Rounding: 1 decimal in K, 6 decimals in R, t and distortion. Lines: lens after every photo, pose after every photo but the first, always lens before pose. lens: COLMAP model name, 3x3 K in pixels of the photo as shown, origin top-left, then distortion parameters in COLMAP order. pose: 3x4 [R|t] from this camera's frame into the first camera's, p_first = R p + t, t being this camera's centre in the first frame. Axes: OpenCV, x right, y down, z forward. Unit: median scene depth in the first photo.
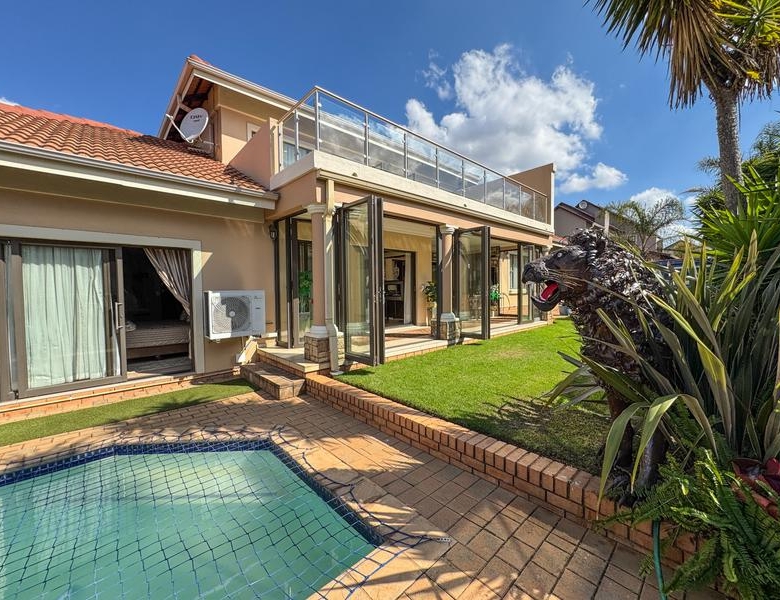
lens RADIAL K [[318.7, 0, 390.3], [0, 318.7, 299.0], [0, 0, 1]] dist [-0.001713, 0.000452]
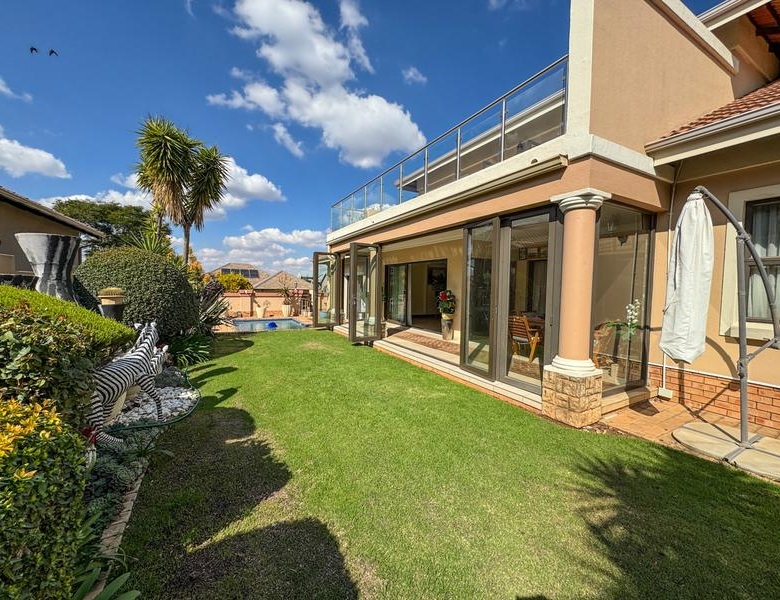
lens RADIAL K [[318.7, 0, 390.3], [0, 318.7, 299.0], [0, 0, 1]] dist [-0.001713, 0.000452]
pose [[-0.243491, 0.047289, -0.968750, 0.964565], [-0.051560, 0.996767, 0.061616, -0.085504], [0.968532, 0.064952, -0.240266, 1.055718]]
